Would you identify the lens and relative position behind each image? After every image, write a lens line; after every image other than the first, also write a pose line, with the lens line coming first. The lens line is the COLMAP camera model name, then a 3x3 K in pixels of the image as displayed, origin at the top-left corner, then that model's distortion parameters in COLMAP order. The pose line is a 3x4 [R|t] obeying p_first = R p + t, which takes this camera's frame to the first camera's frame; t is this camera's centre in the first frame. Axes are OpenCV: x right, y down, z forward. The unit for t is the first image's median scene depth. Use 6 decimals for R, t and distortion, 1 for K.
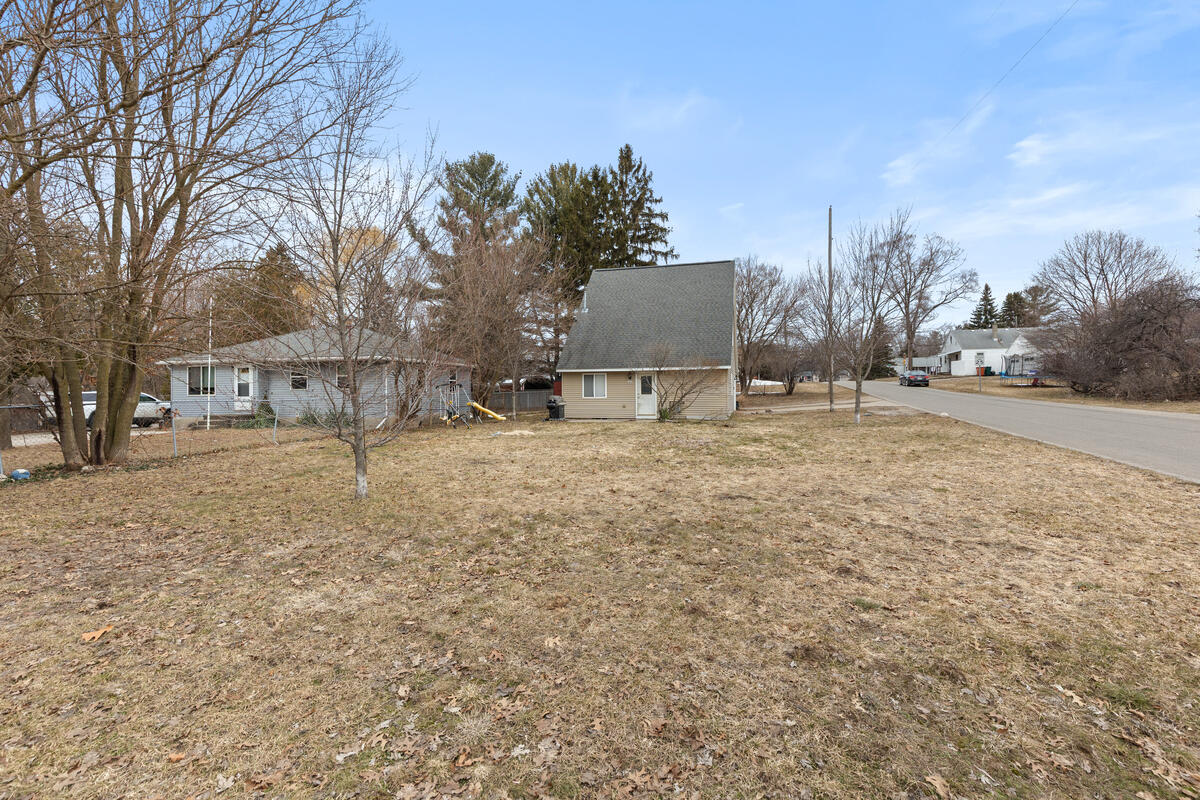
lens RADIAL K [[536.0, 0, 608.9], [0, 536.0, 401.0], [0, 0, 1]] dist [-0.001689, 0.000504]
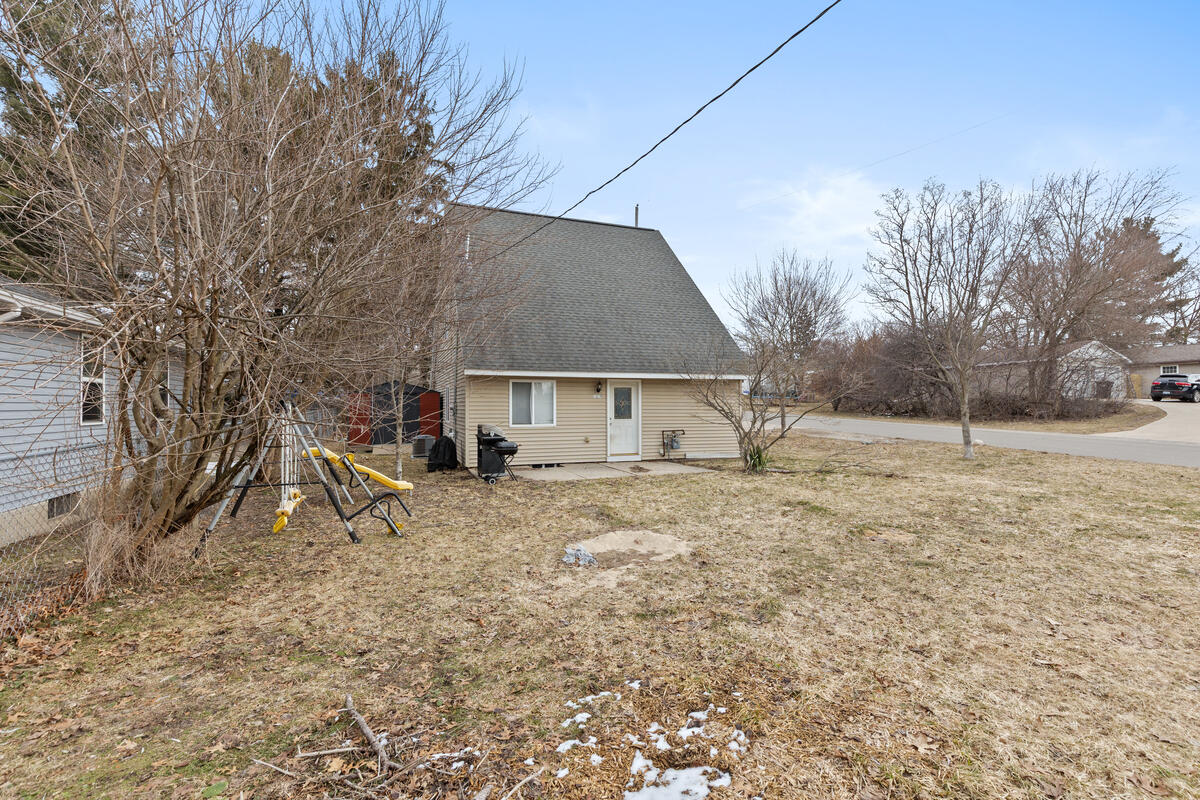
lens RADIAL K [[536.0, 0, 608.9], [0, 536.0, 401.0], [0, 0, 1]] dist [-0.001689, 0.000504]
pose [[0.794521, 0.010096, 0.607153, -0.158195], [0.007249, 0.999633, -0.026110, -0.008909], [-0.607194, 0.025146, 0.794156, 0.295736]]
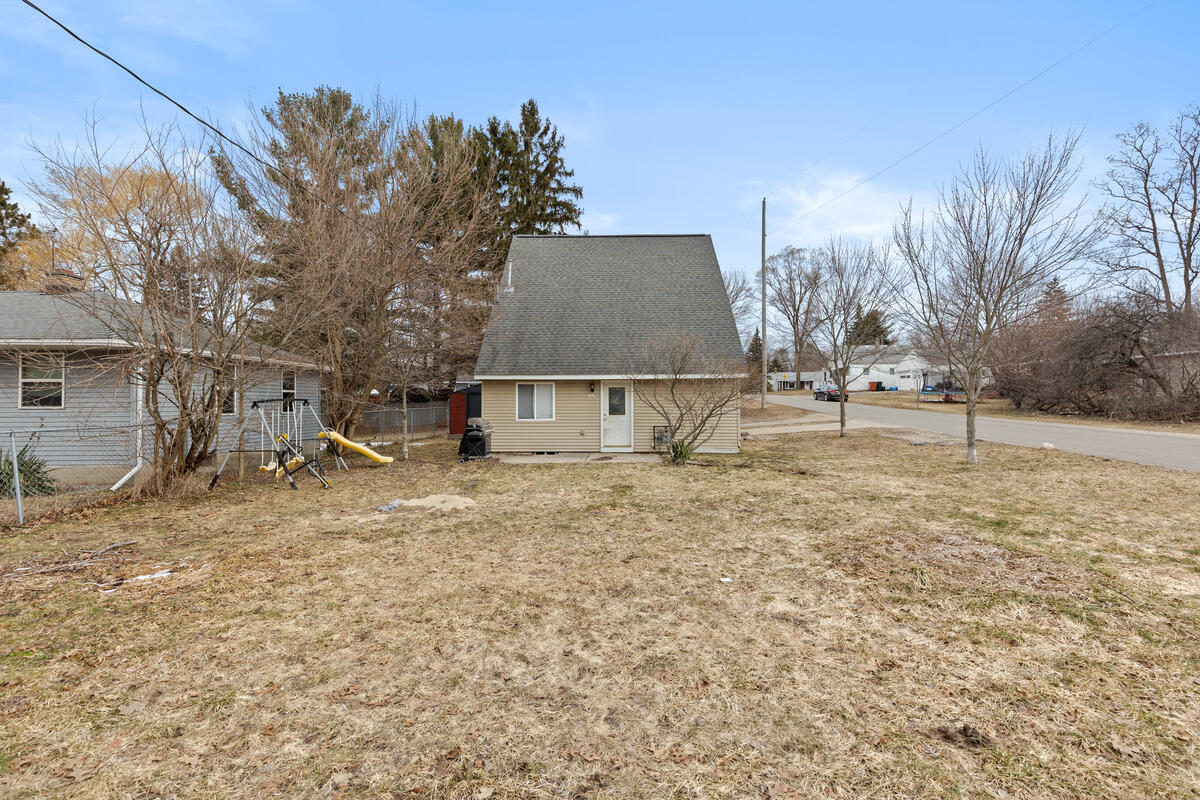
lens RADIAL K [[536.0, 0, 608.9], [0, 536.0, 401.0], [0, 0, 1]] dist [-0.001689, 0.000504]
pose [[0.966165, 0.005485, 0.257868, -0.059121], [-0.000402, 0.999805, -0.019760, -0.008903], [-0.257926, 0.018987, 0.965978, 0.196762]]
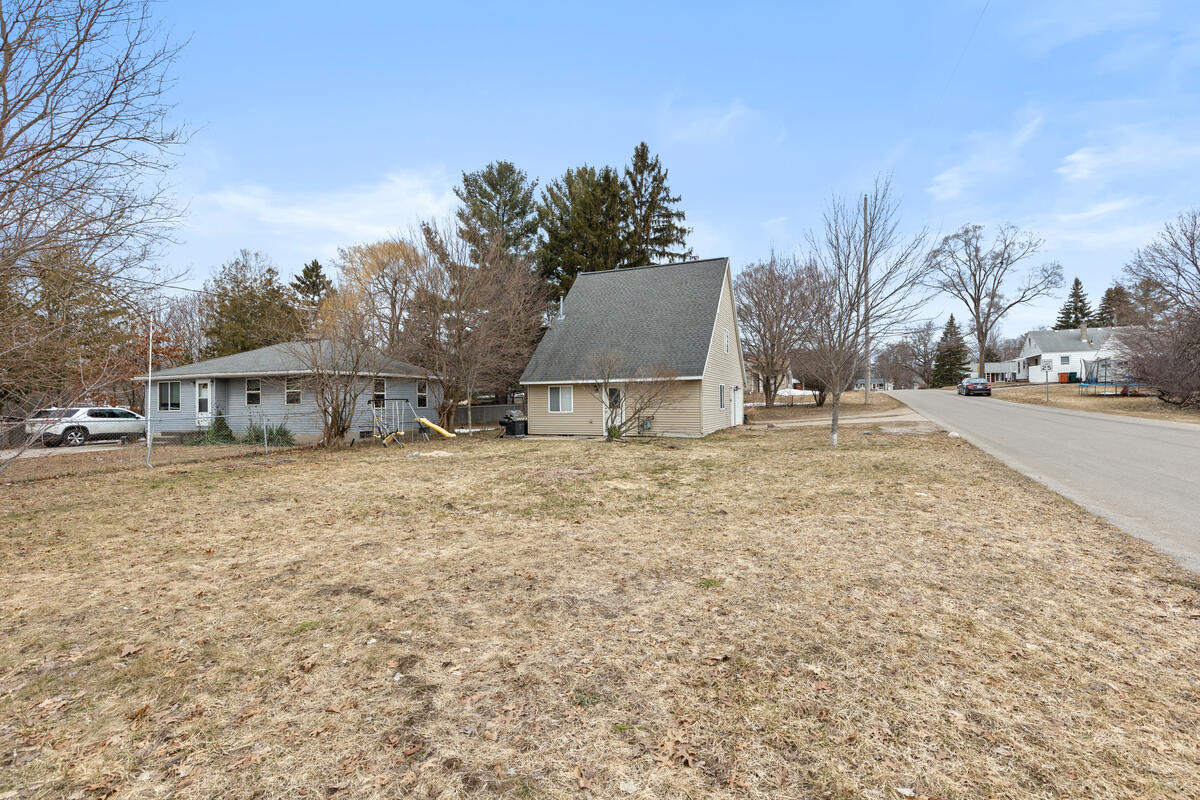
lens RADIAL K [[536.0, 0, 608.9], [0, 536.0, 401.0], [0, 0, 1]] dist [-0.001689, 0.000504]
pose [[0.991820, -0.004143, -0.127577, 0.094101], [0.001928, 0.999845, -0.017481, -0.005056], [0.127630, 0.017092, 0.991675, 0.059259]]
